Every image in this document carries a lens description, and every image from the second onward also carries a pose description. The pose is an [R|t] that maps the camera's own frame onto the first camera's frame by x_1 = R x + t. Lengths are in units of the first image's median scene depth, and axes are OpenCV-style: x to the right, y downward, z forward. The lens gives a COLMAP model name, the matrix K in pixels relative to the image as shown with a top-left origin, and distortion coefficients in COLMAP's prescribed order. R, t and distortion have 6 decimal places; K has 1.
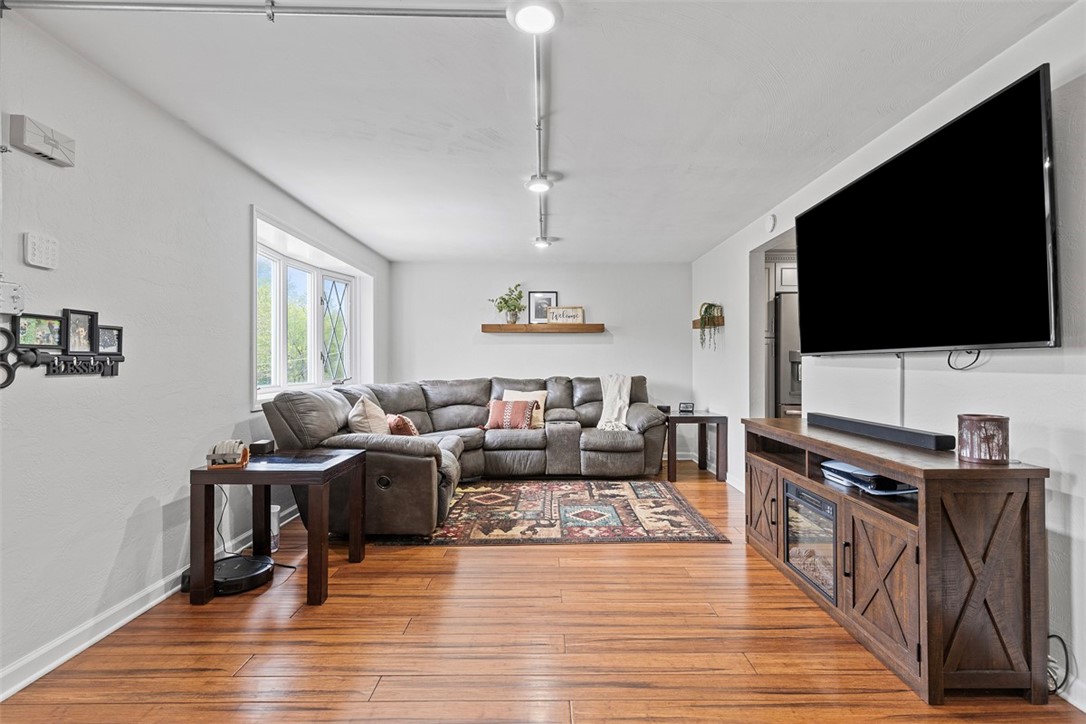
lens RADIAL K [[492.5, 0, 545.5], [0, 492.5, 361.3], [0, 0, 1]] dist [0.013915, -0.002883]
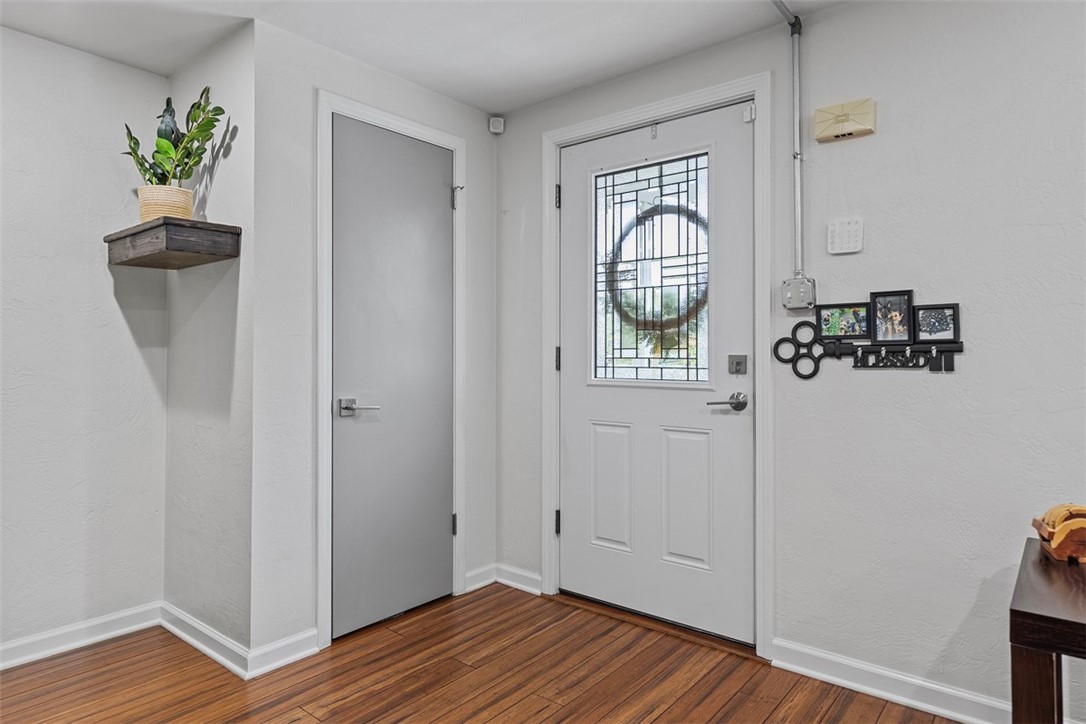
lens RADIAL K [[631.3, 0, 549.0], [0, 631.3, 347.5], [0, 0, 1]] dist [0.000311, -0.000753]
pose [[-0.629418, -0.013736, -0.776945, 0.153387], [0.003750, 0.999778, -0.020713, 0.007363], [0.777058, -0.015951, -0.629227, 0.740029]]
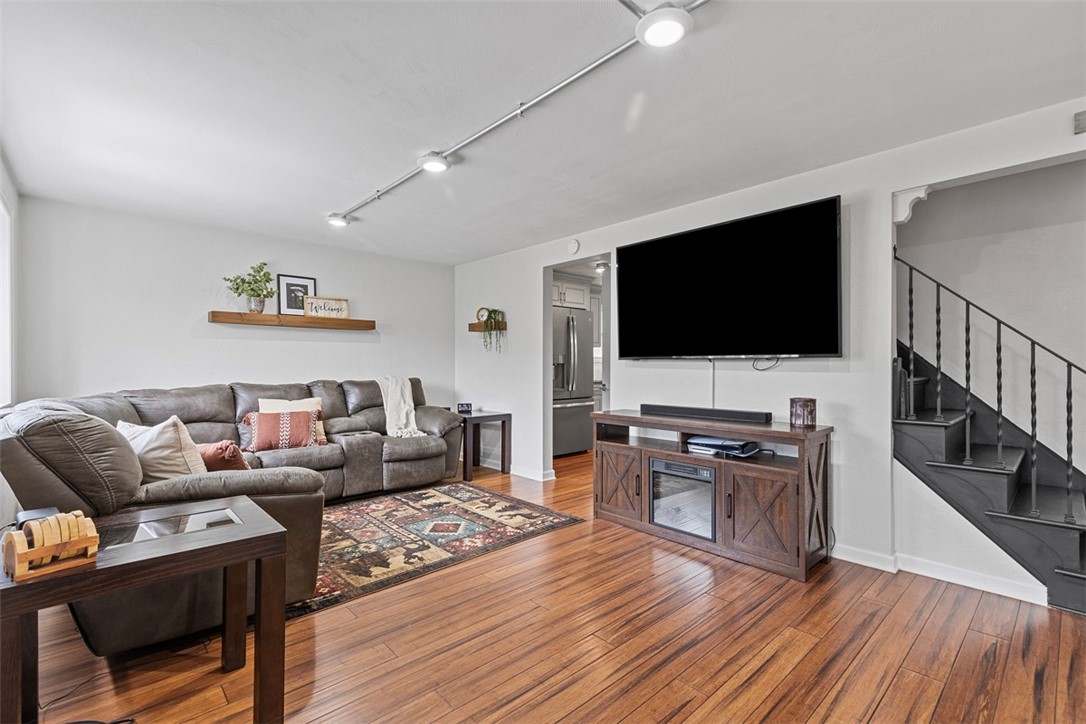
lens RADIAL K [[492.5, 0, 549.8], [0, 492.5, 363.6], [0, 0, 1]] dist [0.013915, -0.002883]
pose [[0.730340, 0.004172, 0.683071, -0.459650], [-0.006451, 0.999979, 0.000789, -0.001108], [-0.683053, -0.004982, 0.730352, 0.206698]]
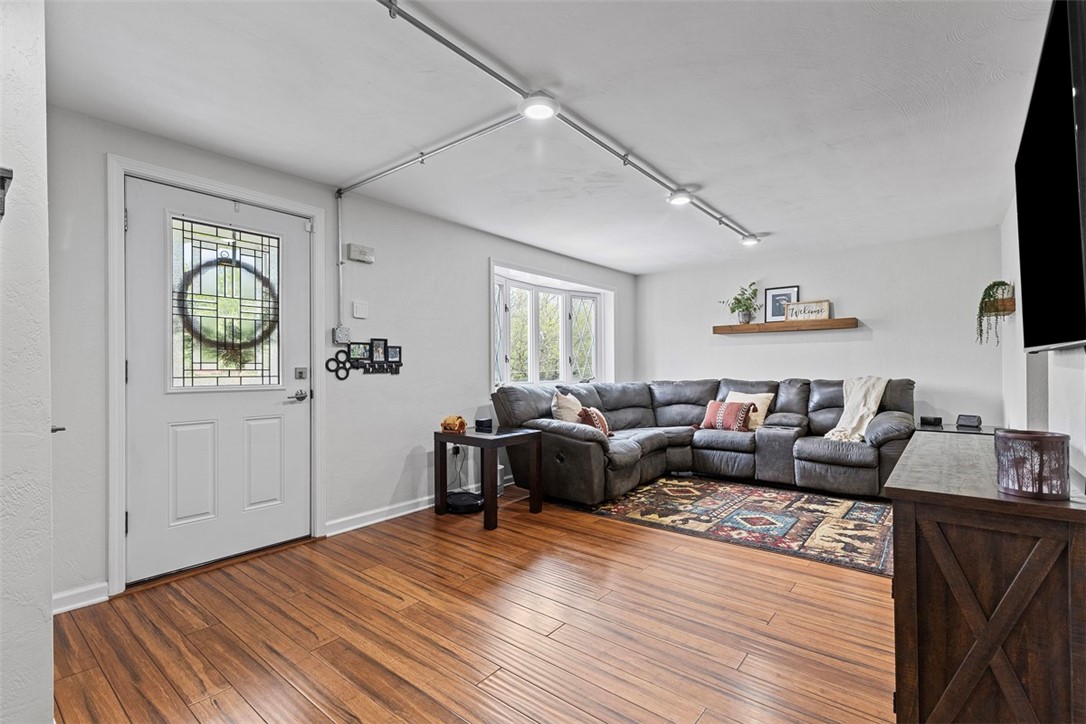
lens RADIAL K [[492.5, 0, 541.5], [0, 492.5, 365.0], [0, 0, 1]] dist [0.013915, -0.002883]
pose [[0.769121, -0.007096, -0.639064, 0.432111], [0.009662, 0.999953, 0.000525, 0.000528], [0.639031, -0.006578, 0.769153, -0.019693]]
